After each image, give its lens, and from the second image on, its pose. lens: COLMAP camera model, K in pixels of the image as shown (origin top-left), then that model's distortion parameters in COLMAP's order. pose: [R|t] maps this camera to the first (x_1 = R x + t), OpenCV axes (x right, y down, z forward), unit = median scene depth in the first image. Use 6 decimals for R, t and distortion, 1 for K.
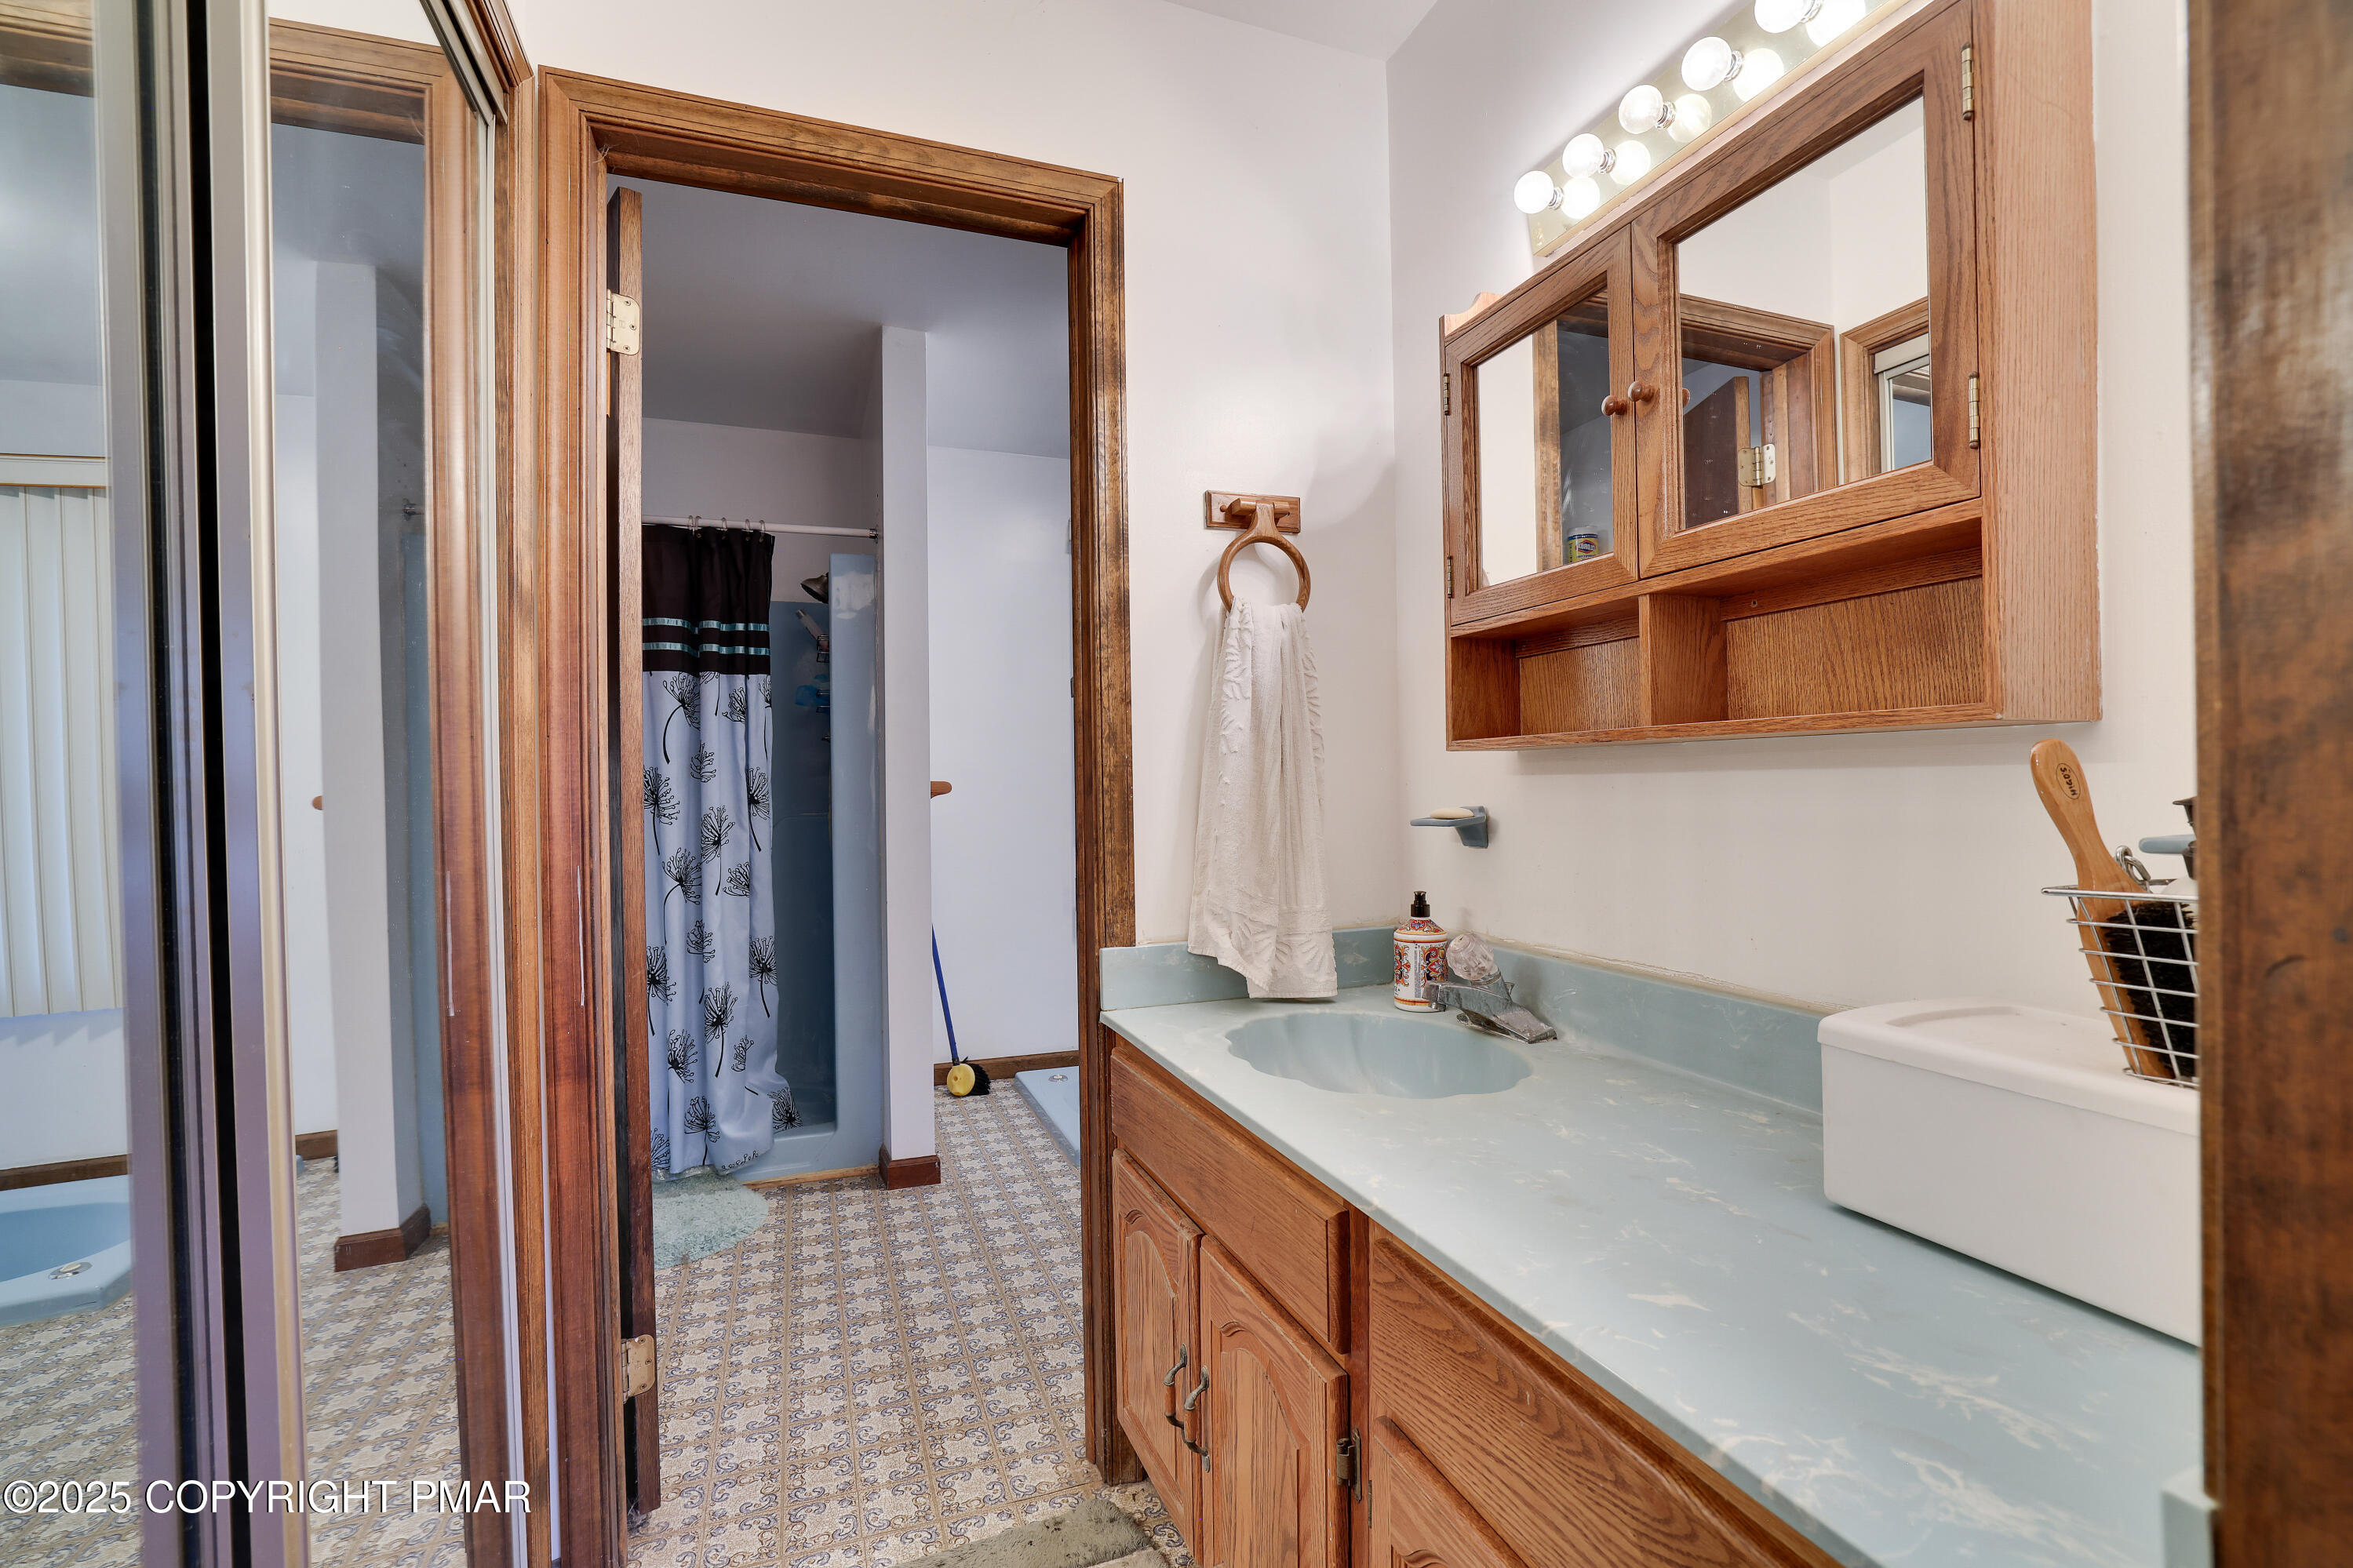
lens RADIAL K [[1040.9, 0, 1176.5], [0, 1040.9, 784.0], [0, 0, 1]] dist [-0.027398, -0.000041]
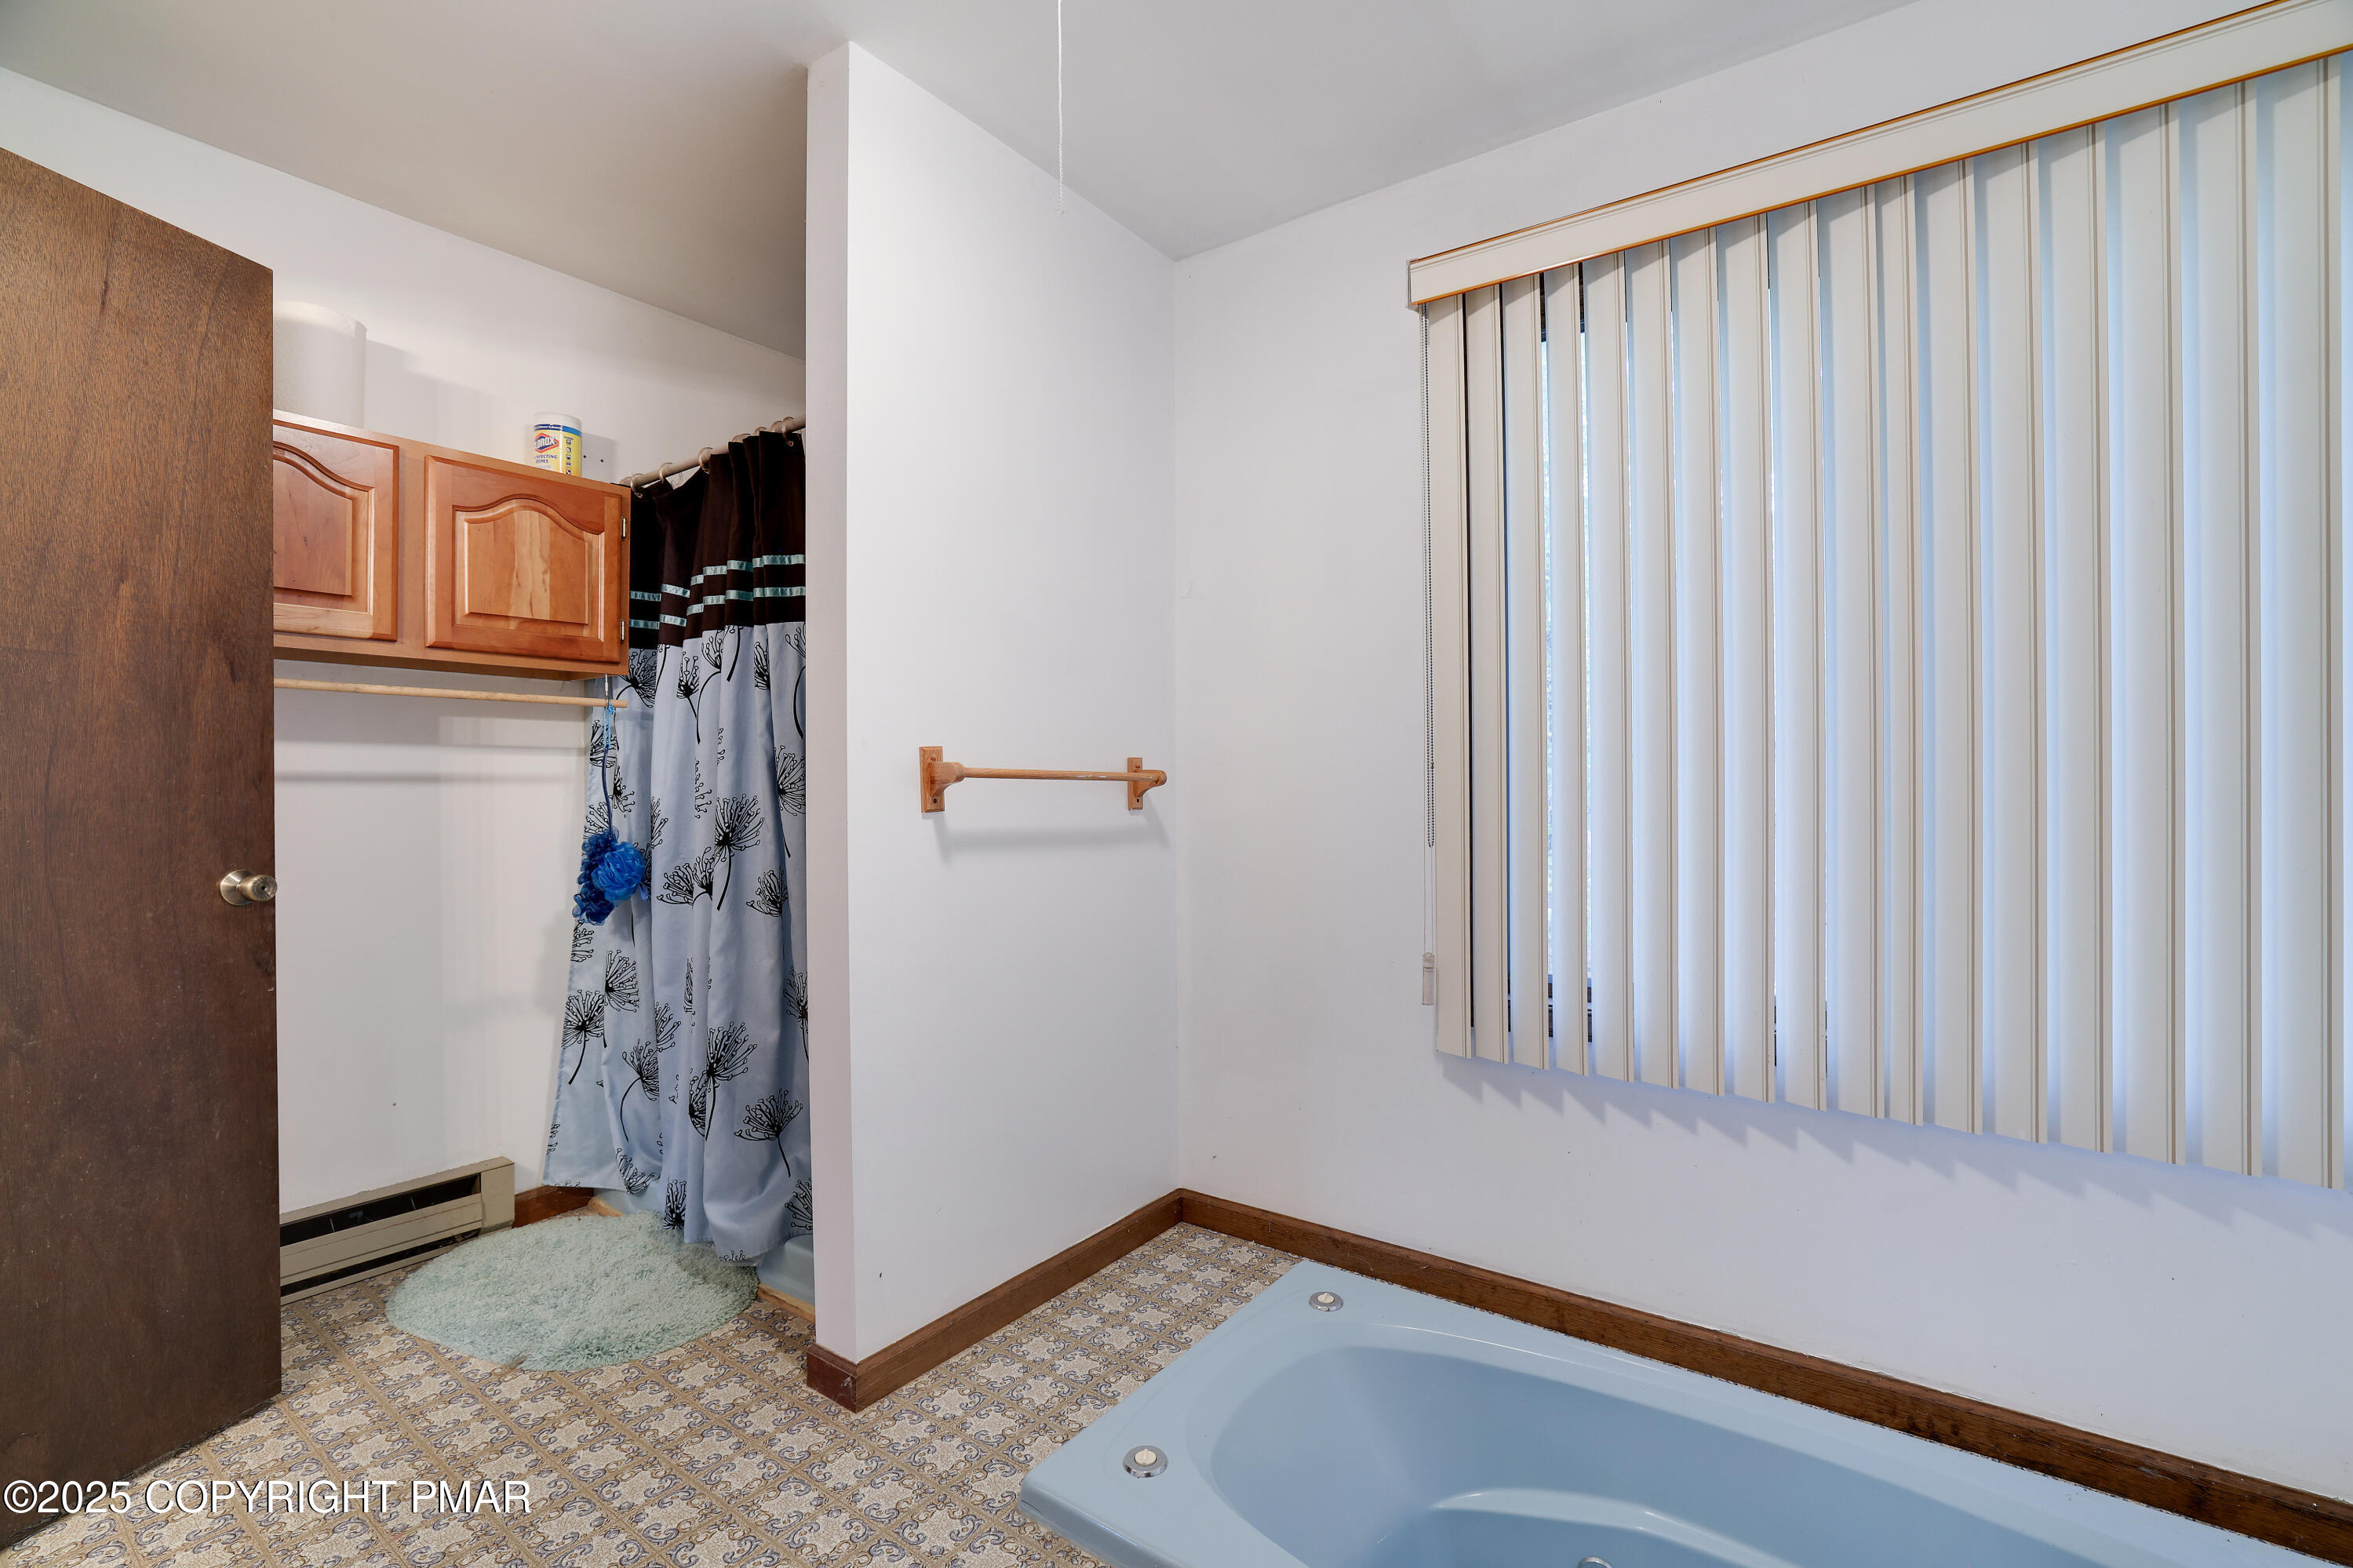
lens RADIAL K [[1040.9, 0, 1176.5], [0, 1040.9, 784.0], [0, 0, 1]] dist [-0.027398, -0.000041]
pose [[0.565451, 0.012705, -0.824684, 0.391525], [-0.003024, 0.999907, 0.013331, 0.000811], [0.824776, -0.005044, 0.565437, 0.833687]]
